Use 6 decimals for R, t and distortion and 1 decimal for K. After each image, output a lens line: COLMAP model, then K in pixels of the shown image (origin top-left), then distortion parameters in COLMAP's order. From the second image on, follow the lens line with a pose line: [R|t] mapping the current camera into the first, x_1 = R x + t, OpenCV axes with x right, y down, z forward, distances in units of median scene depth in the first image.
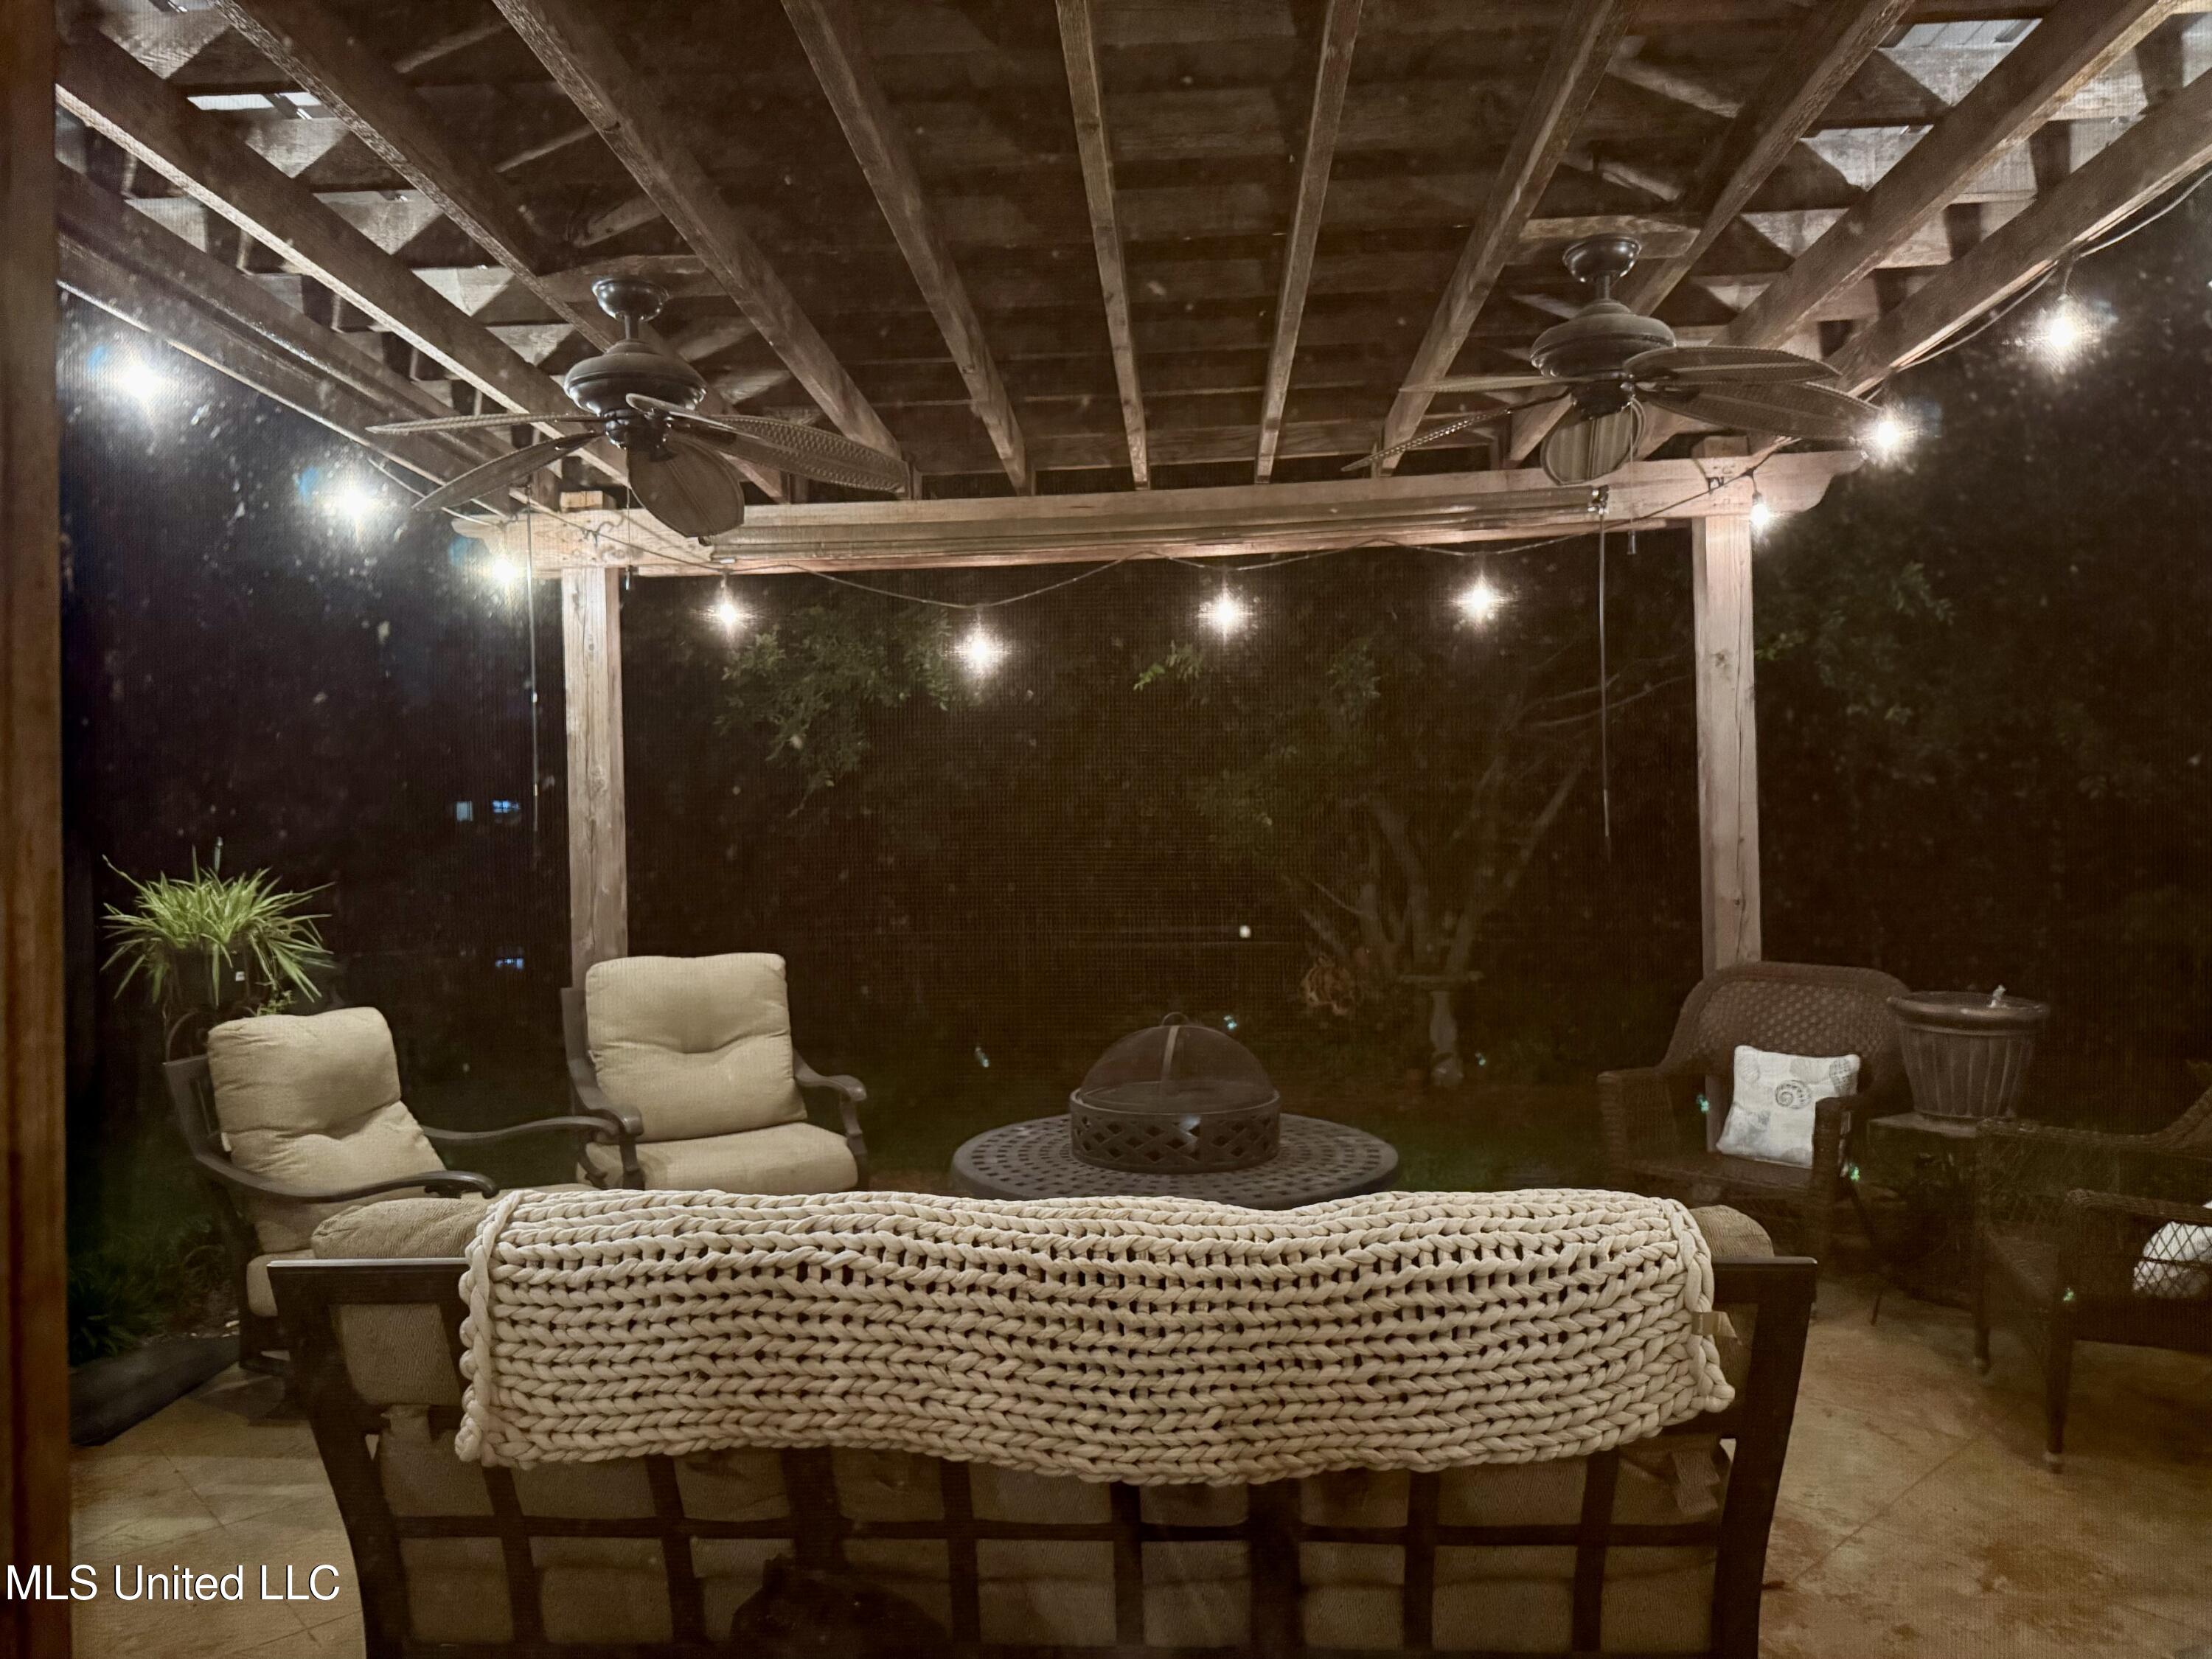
lens RADIAL K [[1569.5, 0, 1096.1], [0, 1569.5, 831.8], [0, 0, 1]] dist [0.058677, -0.061279]
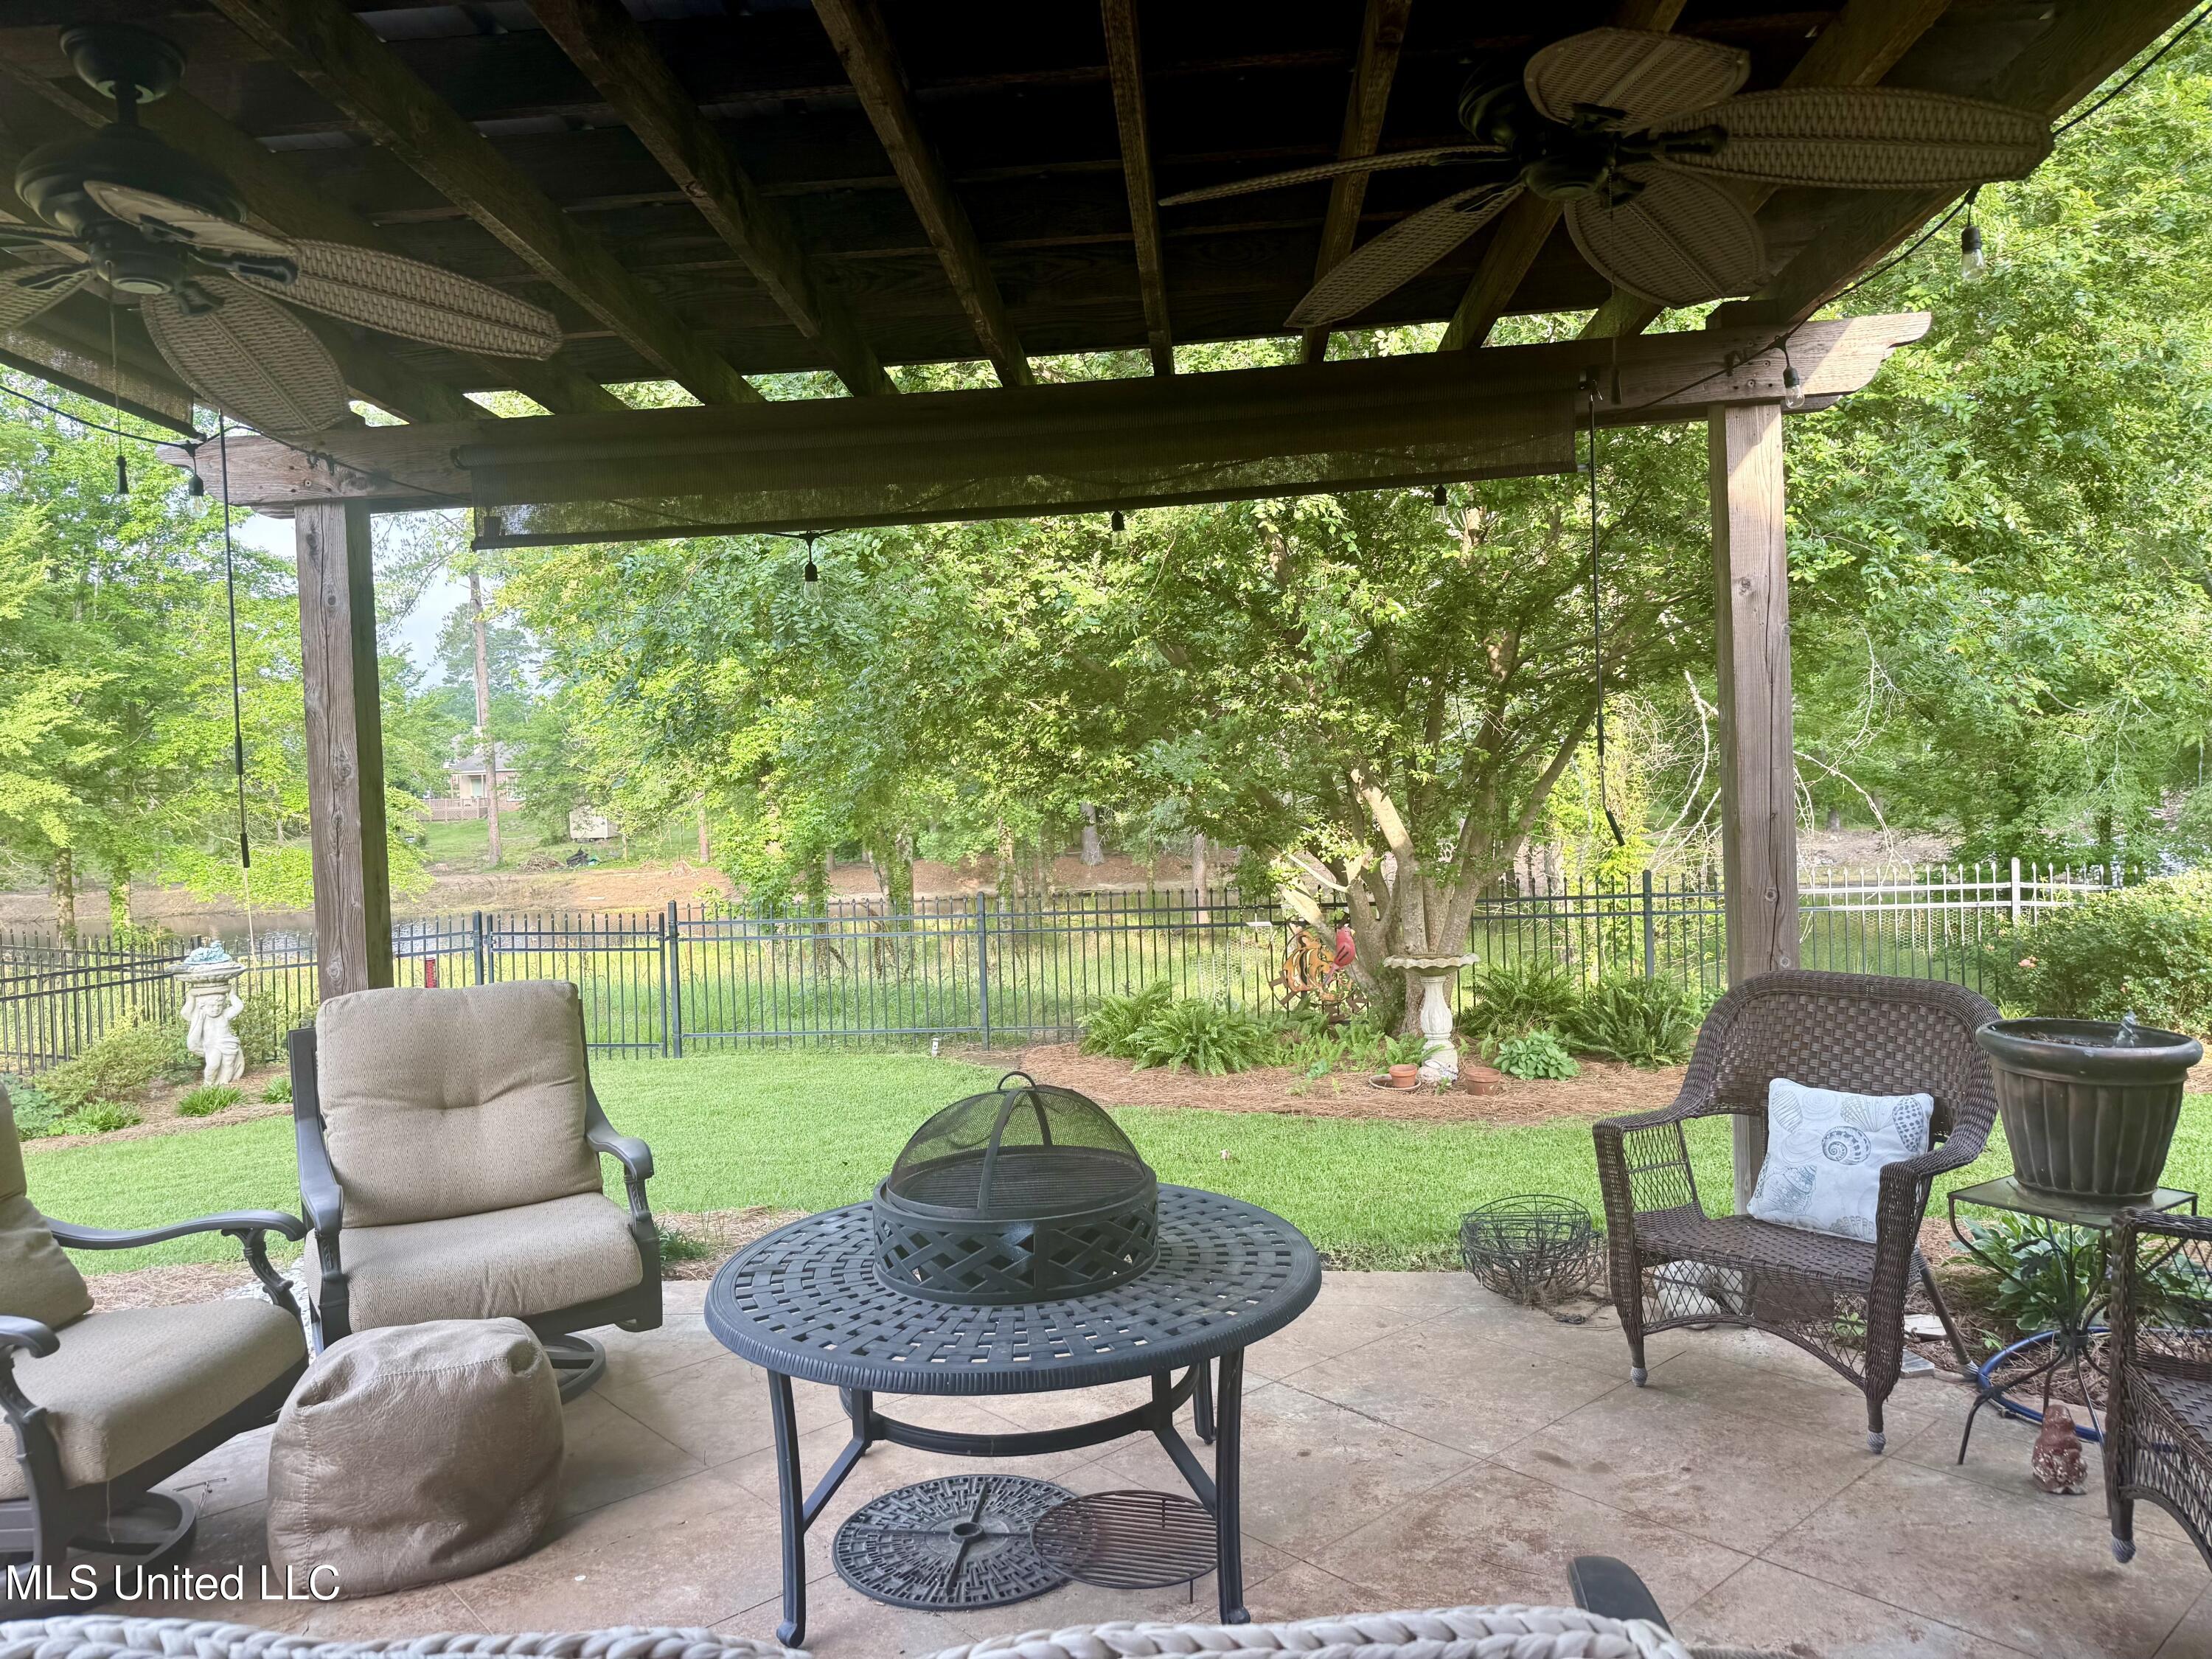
lens RADIAL K [[1569.5, 0, 1101.6], [0, 1569.5, 832.7], [0, 0, 1]] dist [0.058677, -0.061279]
pose [[0.999740, -0.021673, -0.007068, 0.086643], [0.021839, 0.999466, 0.024293, -0.012243], [0.006538, -0.024441, 0.999680, 0.229790]]
